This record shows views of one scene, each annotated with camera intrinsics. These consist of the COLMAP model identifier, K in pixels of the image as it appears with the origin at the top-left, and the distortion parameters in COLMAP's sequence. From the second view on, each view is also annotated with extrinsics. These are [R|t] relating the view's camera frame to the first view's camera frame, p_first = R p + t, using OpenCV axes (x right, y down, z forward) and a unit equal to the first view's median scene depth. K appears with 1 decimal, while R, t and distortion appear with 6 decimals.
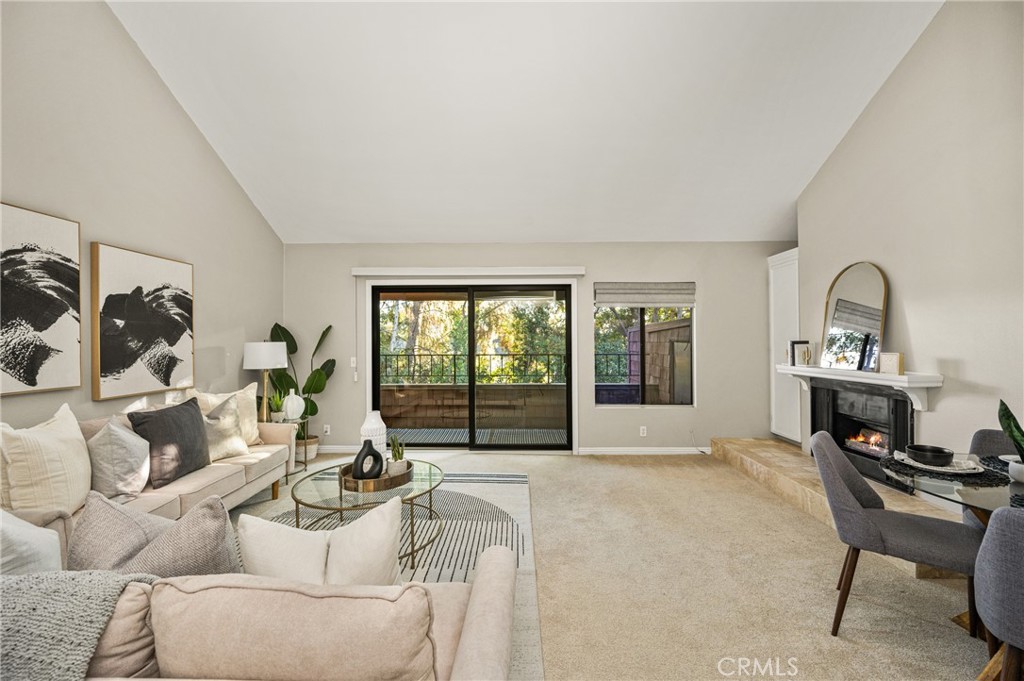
lens RADIAL K [[412.7, 0, 512.0], [0, 412.7, 340.5], [0, 0, 1]] dist [-0.001105, -0.000086]
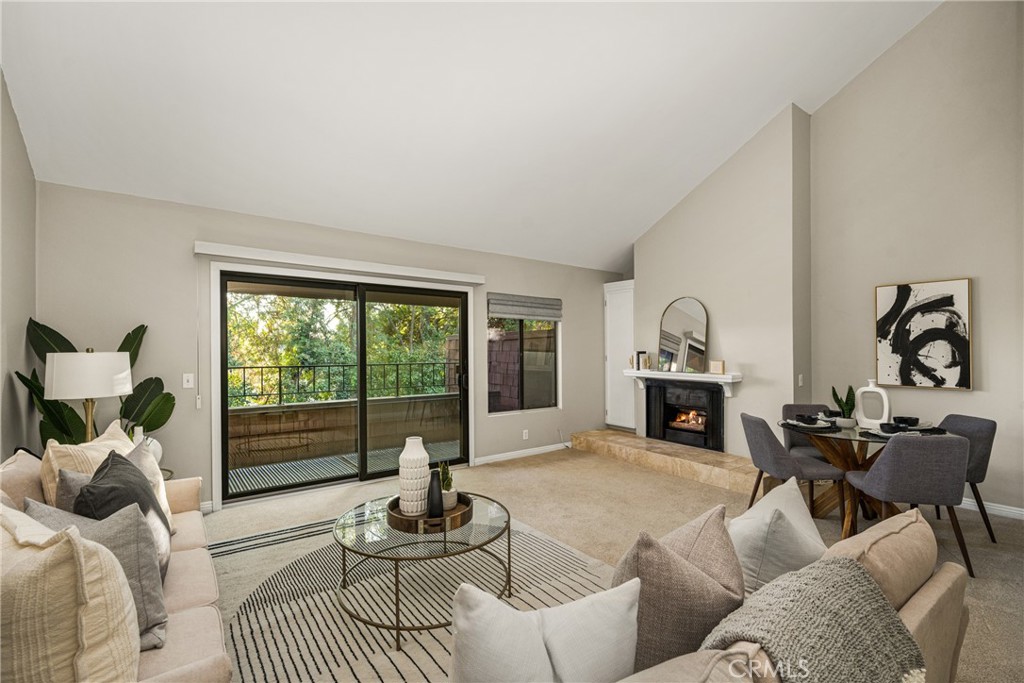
lens RADIAL K [[452.4, 0, 512.0], [0, 452.4, 341.5], [0, 0, 1]] dist [0.001942, 0.000079]
pose [[0.787683, 0.014645, 0.615906, -0.443697], [-0.009038, 0.999885, -0.012216, -0.007511], [-0.616014, 0.004055, 0.787725, 0.093455]]
